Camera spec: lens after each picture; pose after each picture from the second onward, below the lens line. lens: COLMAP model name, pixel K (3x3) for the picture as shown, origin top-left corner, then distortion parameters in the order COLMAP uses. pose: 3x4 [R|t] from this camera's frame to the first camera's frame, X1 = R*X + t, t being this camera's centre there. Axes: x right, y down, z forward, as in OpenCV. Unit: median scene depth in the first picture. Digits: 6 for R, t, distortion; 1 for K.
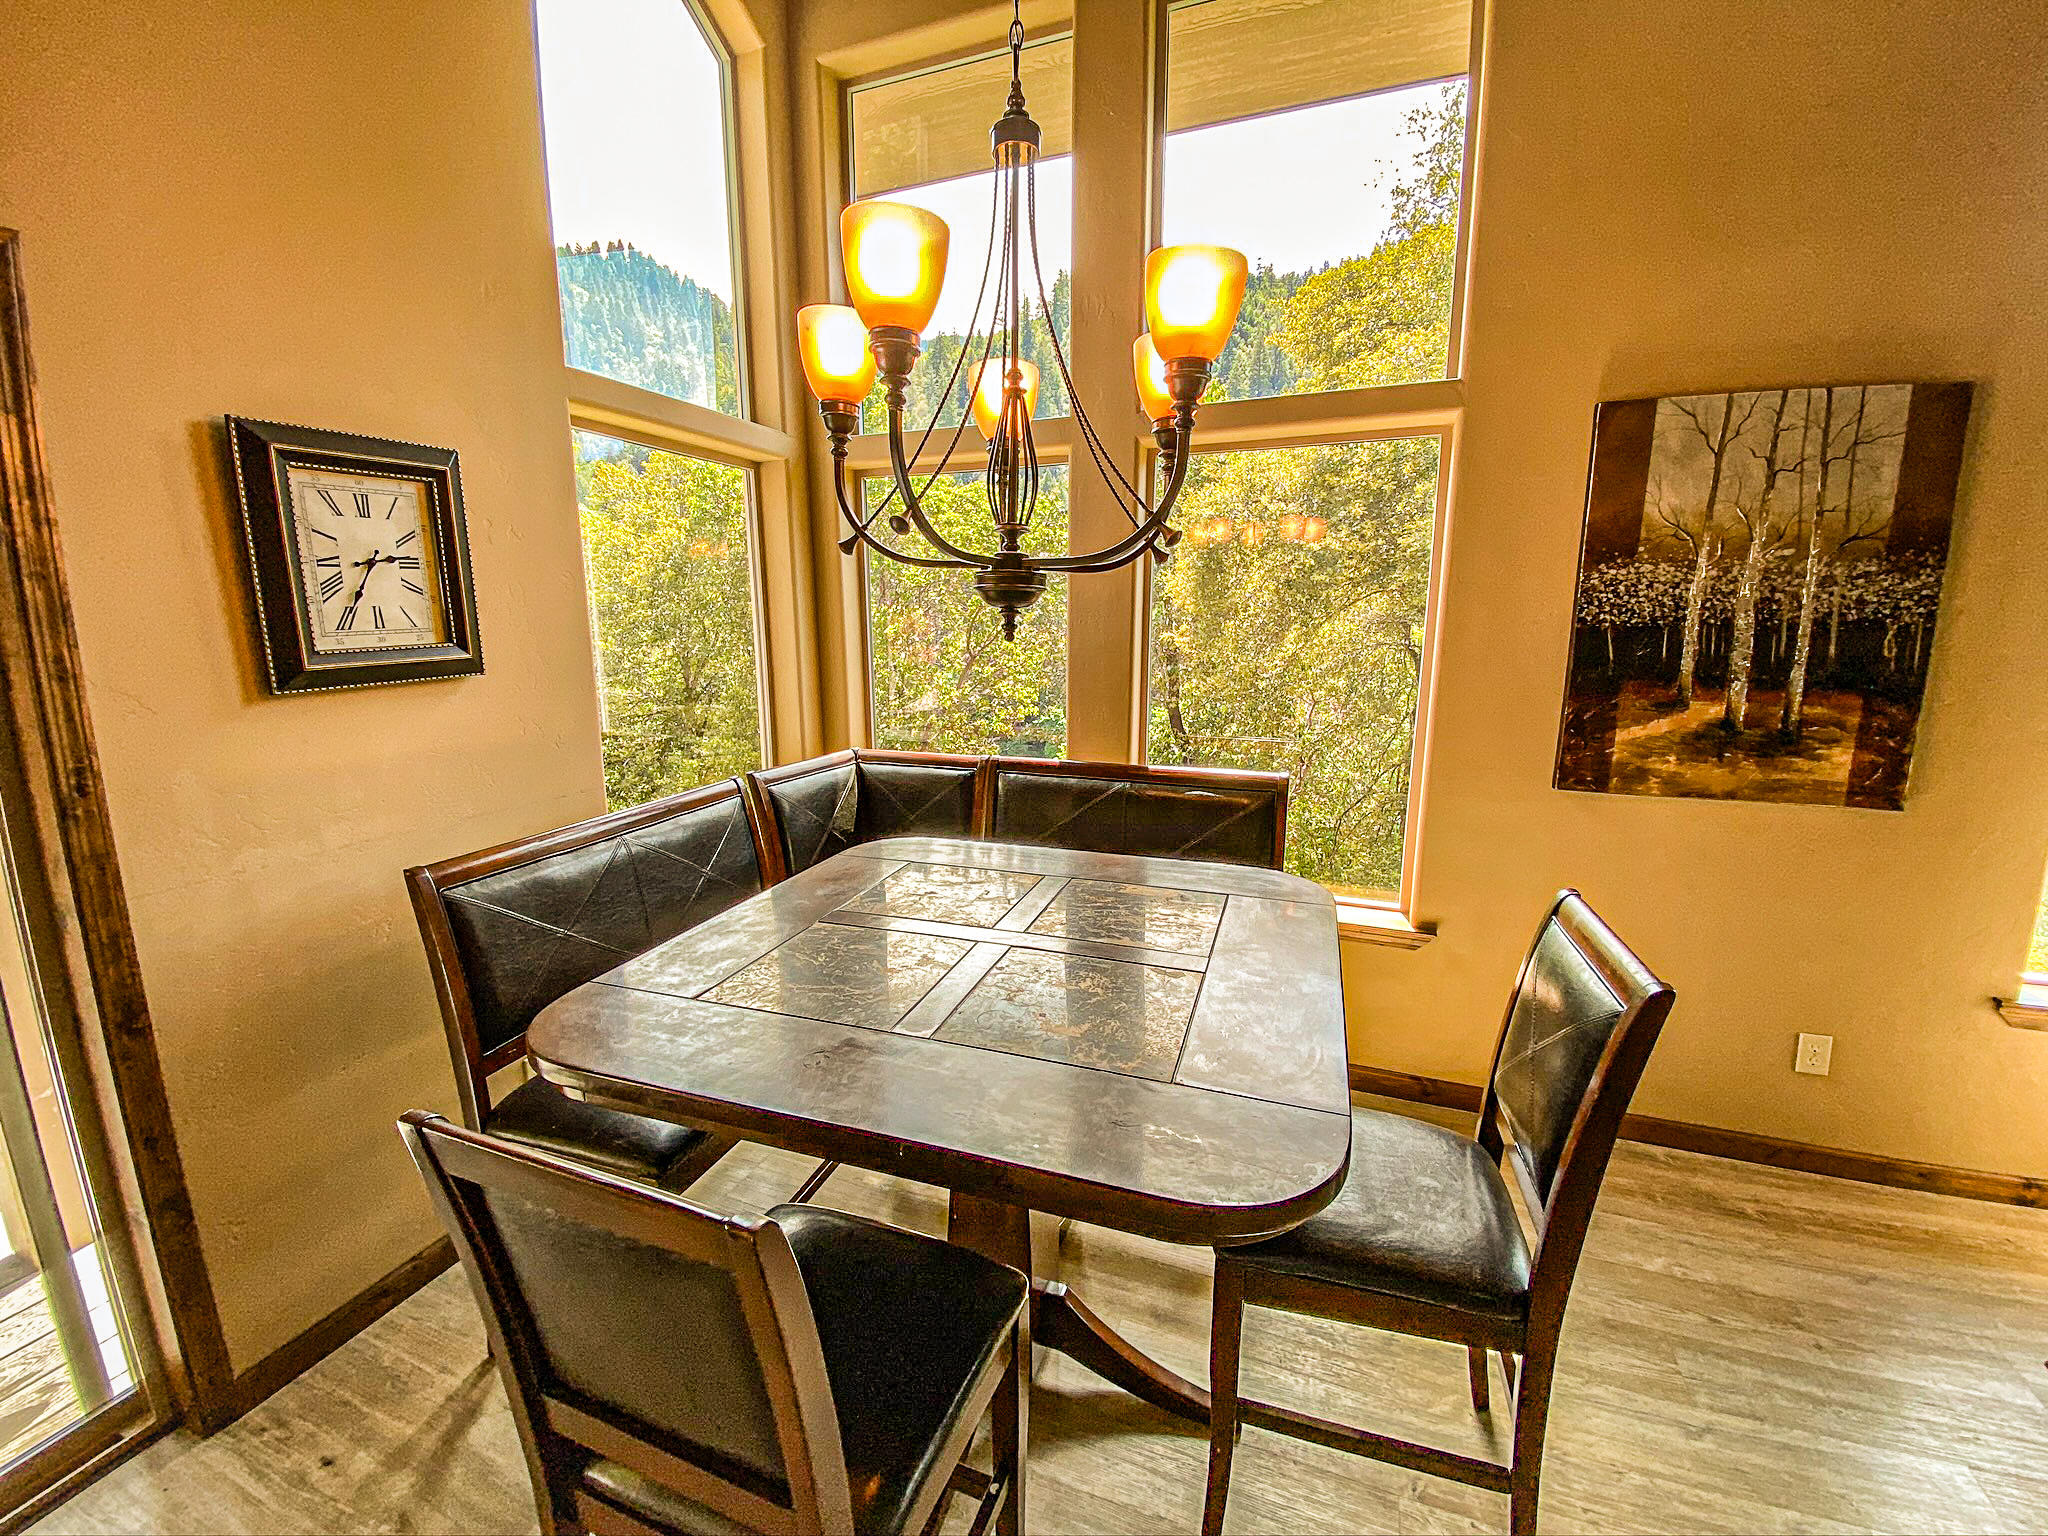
lens RADIAL K [[835.8, 0, 1021.7], [0, 835.8, 763.3], [0, 0, 1]] dist [0.014542, -0.017148]
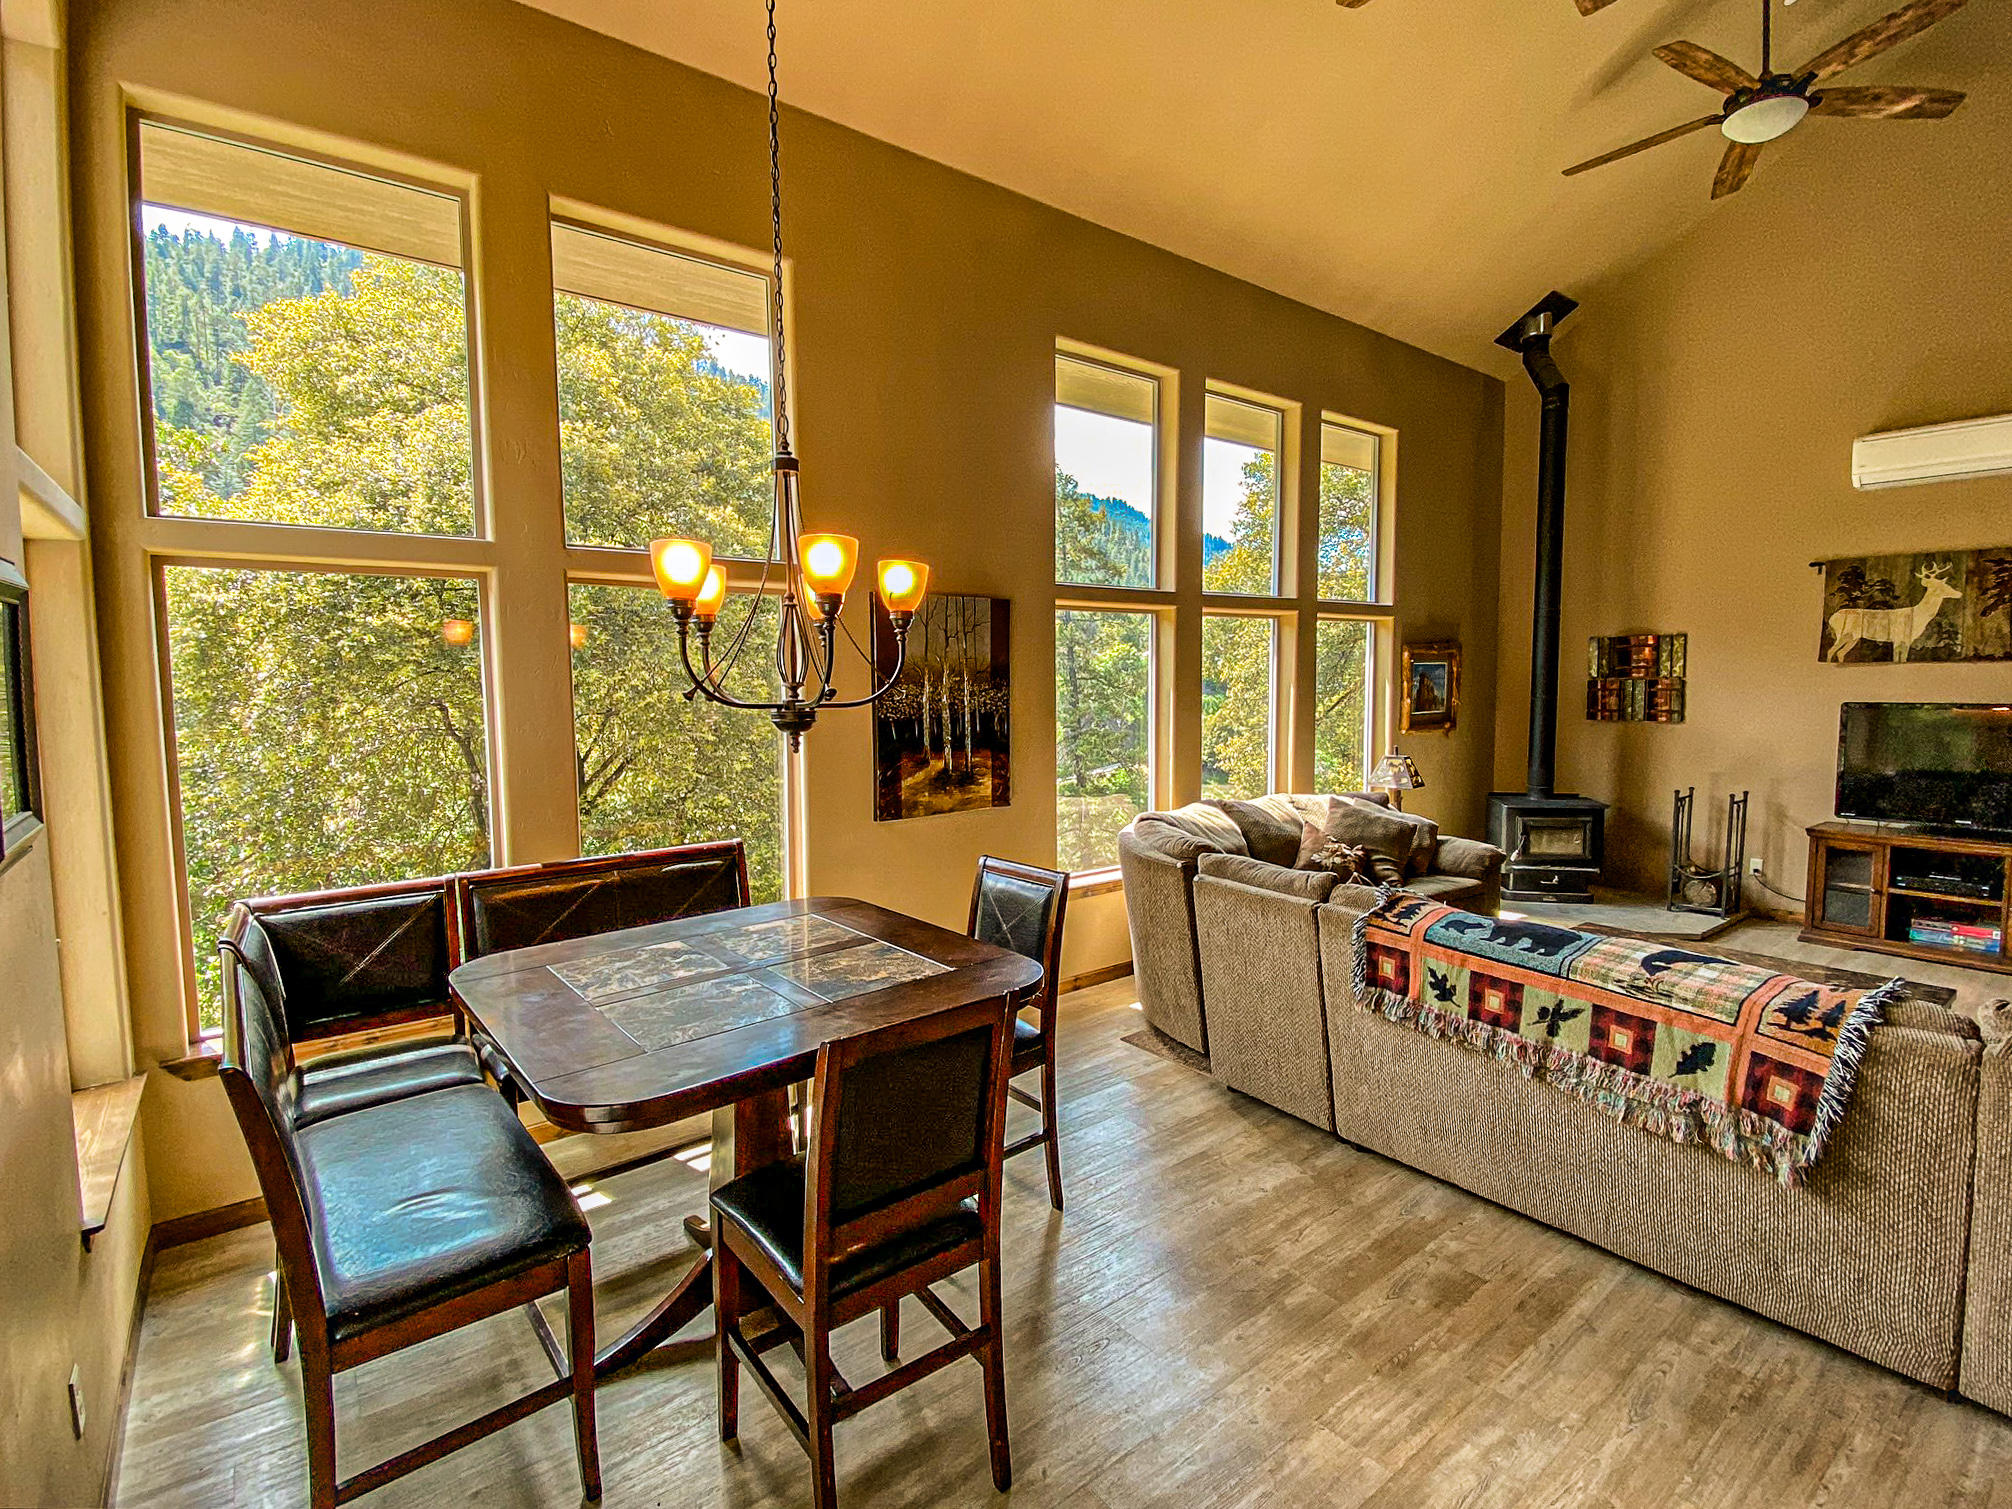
lens RADIAL K [[937.4, 0, 1007.6], [0, 937.4, 745.2], [0, 0, 1]] dist [0.026015, -0.022470]
pose [[0.514302, -0.062816, 0.855305, -0.835818], [0.160340, 0.986771, -0.023942, -0.033028], [-0.842487, 0.149453, 0.517571, -0.173487]]
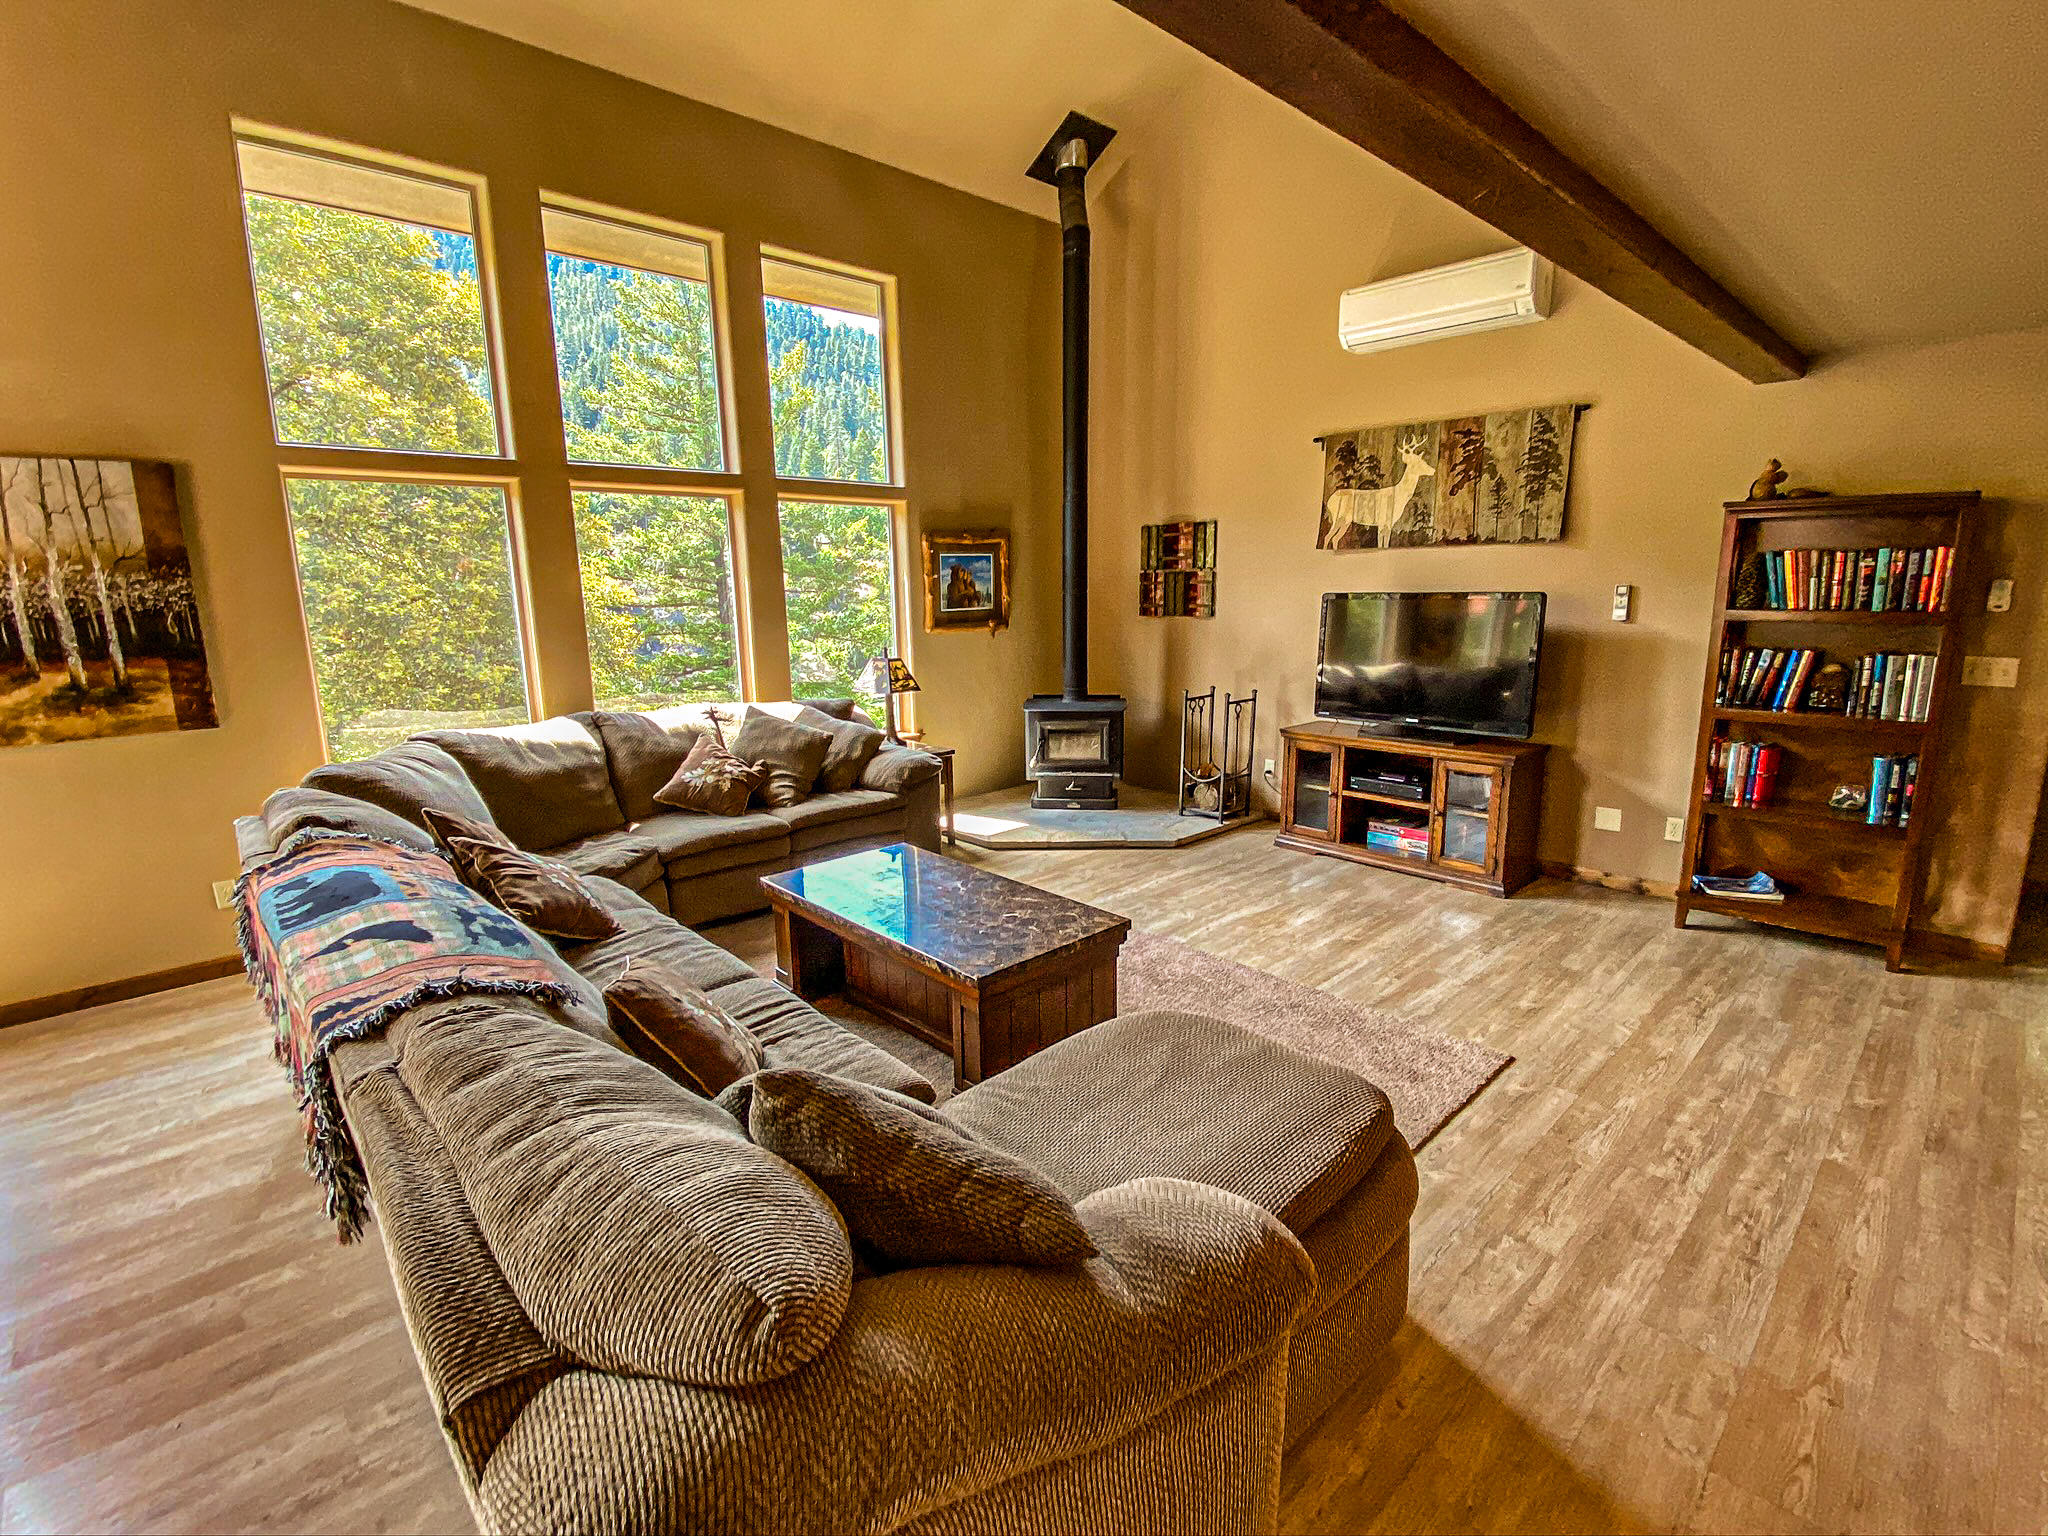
lens RADIAL K [[896.9, 0, 1023.0], [0, 896.9, 773.5], [0, 0, 1]] dist [0.020421, -0.022547]
pose [[0.426488, -0.191747, 0.883935, 0.163087], [0.173905, 0.976421, 0.127902, 0.188499], [-0.887618, 0.099172, 0.449777, -1.131470]]
